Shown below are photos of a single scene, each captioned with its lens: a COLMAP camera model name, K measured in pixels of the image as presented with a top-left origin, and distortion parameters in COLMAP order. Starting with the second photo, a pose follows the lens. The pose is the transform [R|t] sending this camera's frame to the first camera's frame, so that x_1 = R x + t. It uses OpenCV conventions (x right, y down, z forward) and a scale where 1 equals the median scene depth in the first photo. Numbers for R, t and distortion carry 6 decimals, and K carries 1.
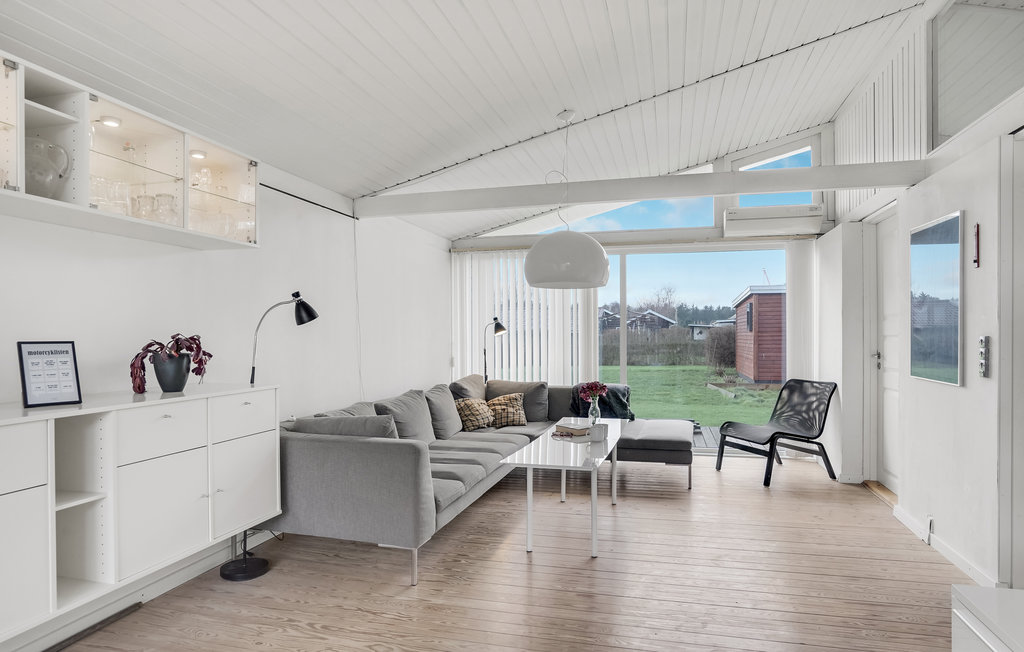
lens RADIAL K [[609.3, 0, 530.8], [0, 609.3, 327.0], [0, 0, 1]] dist [-0.004875, 0.000617]
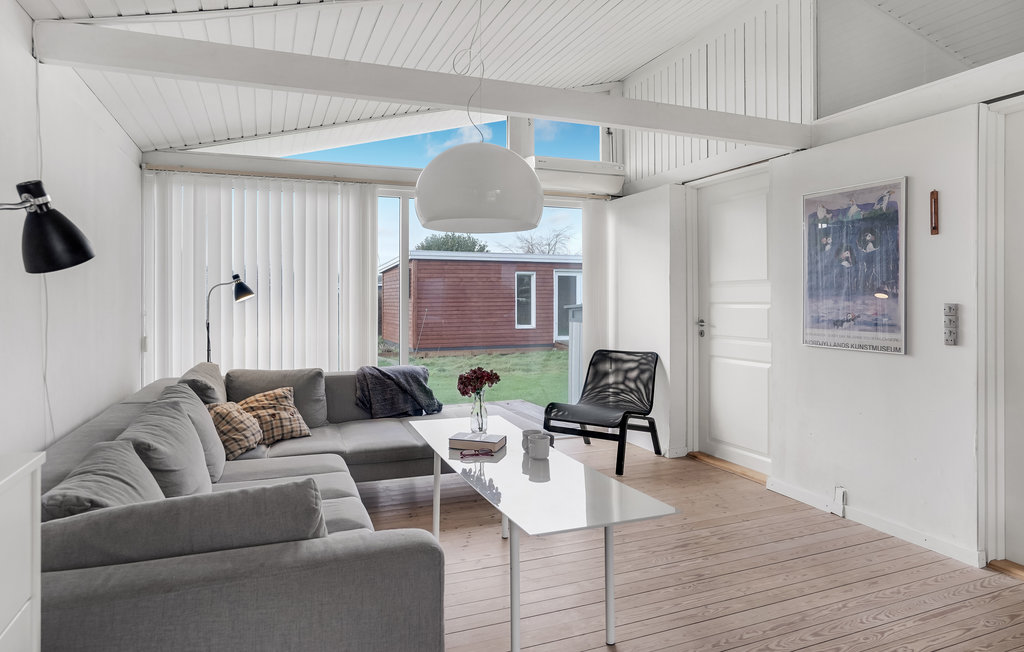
lens RADIAL K [[612.0, 0, 509.6], [0, 612.0, 294.2], [0, 0, 1]] dist [-0.025566, 0.000868]
pose [[0.818528, 0.009171, 0.574394, -0.222716], [-0.009734, 0.999950, -0.002094, 0.004998], [-0.574385, -0.003877, 0.818576, 0.335551]]
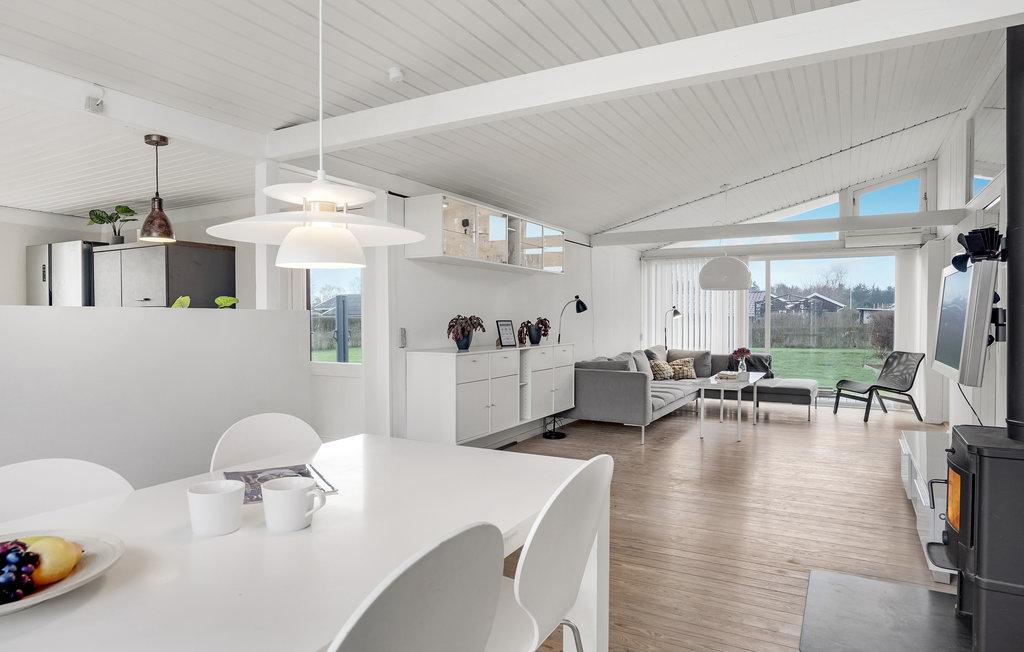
lens RADIAL K [[609.3, 0, 530.8], [0, 609.3, 327.0], [0, 0, 1]] dist [-0.004875, 0.000617]
pose [[0.968320, 0.007419, -0.249603, -0.028933], [-0.000368, 0.999600, 0.028282, -0.008099], [0.249713, -0.027294, 0.967935, -0.559182]]
